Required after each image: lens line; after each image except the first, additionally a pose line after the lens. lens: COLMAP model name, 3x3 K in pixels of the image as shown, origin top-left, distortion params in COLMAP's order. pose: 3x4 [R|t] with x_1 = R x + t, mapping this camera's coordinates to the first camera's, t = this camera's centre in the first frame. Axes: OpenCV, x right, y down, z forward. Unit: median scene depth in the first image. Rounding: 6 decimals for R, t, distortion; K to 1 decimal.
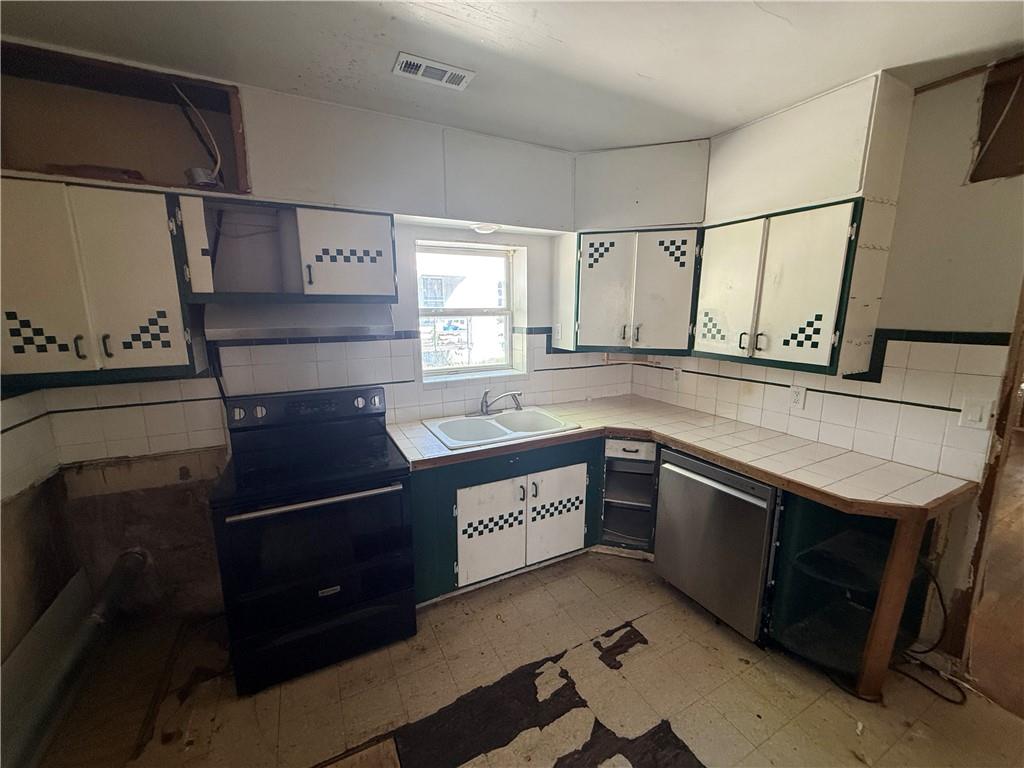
lens RADIAL K [[406.6, 0, 508.2], [0, 406.6, 384.4], [0, 0, 1]] dist [0.001359, 0.000135]
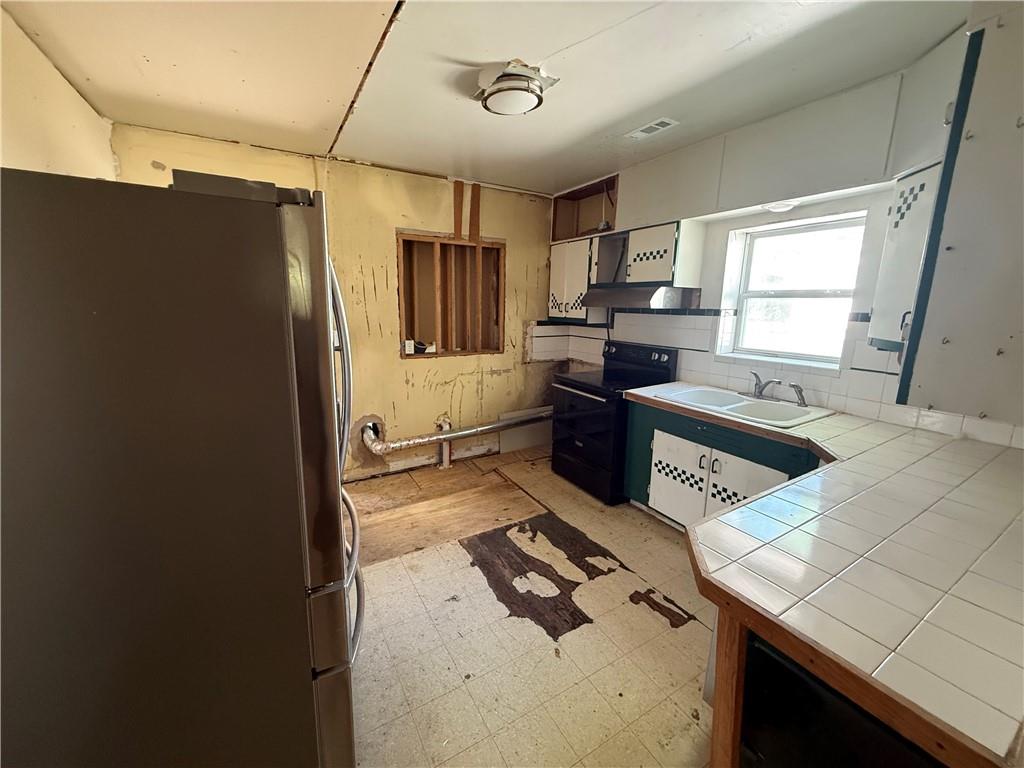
lens RADIAL K [[406.6, 0, 508.2], [0, 406.6, 384.4], [0, 0, 1]] dist [0.001359, 0.000135]
pose [[0.054406, 0.207554, -0.976709, 1.172004], [-0.188148, 0.962767, 0.194111, -0.047214], [0.980633, 0.173205, 0.091431, 0.419646]]
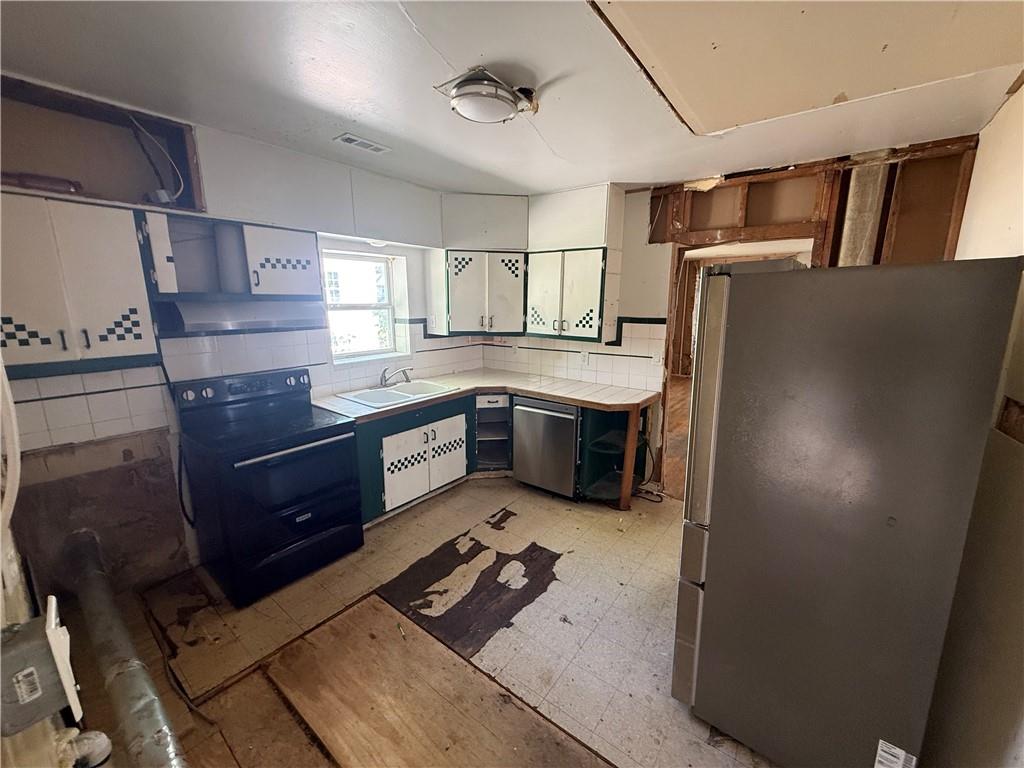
lens RADIAL K [[406.6, 0, 508.2], [0, 406.6, 384.4], [0, 0, 1]] dist [0.001359, 0.000135]
pose [[0.907606, -0.079146, 0.412296, -0.311717], [0.070040, 0.996851, 0.037176, 0.061430], [-0.413940, -0.004864, 0.910291, -0.448009]]
